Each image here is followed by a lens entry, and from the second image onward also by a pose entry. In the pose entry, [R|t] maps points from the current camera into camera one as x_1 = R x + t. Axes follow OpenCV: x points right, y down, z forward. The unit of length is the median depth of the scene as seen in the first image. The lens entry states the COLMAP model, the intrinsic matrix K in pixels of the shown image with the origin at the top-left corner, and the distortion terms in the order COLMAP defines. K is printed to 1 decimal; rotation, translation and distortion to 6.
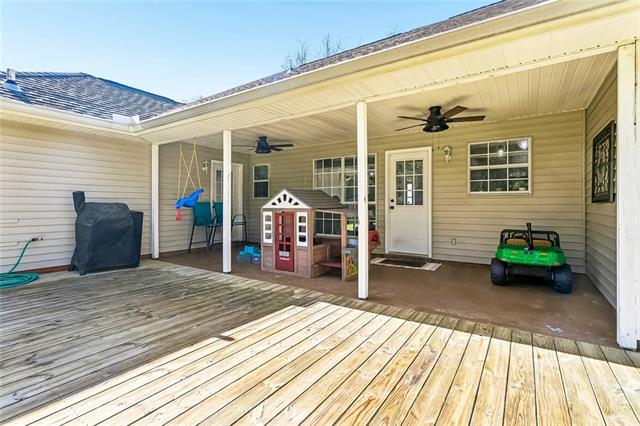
lens RADIAL K [[306.6, 0, 320.8], [0, 306.6, 206.3], [0, 0, 1]] dist [0.002390, 0.000267]
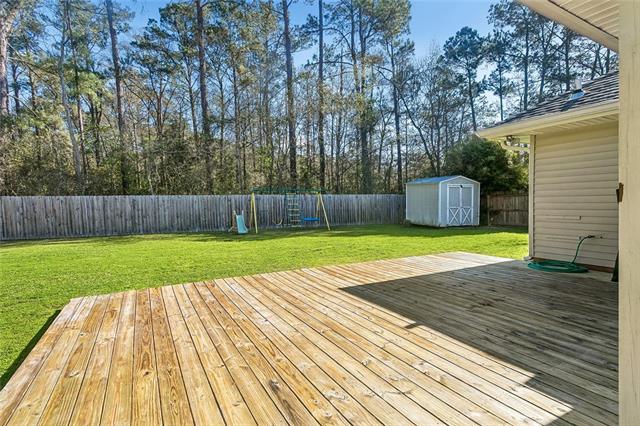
lens RADIAL K [[317.2, 0, 309.5], [0, 317.2, 214.7], [0, 0, 1]] dist [-0.010620, 0.000337]
pose [[-0.473368, 0.033085, -0.880243, 0.451100], [0.002013, 0.999332, 0.036479, -0.007399], [0.880862, 0.015496, -0.473119, 0.630525]]
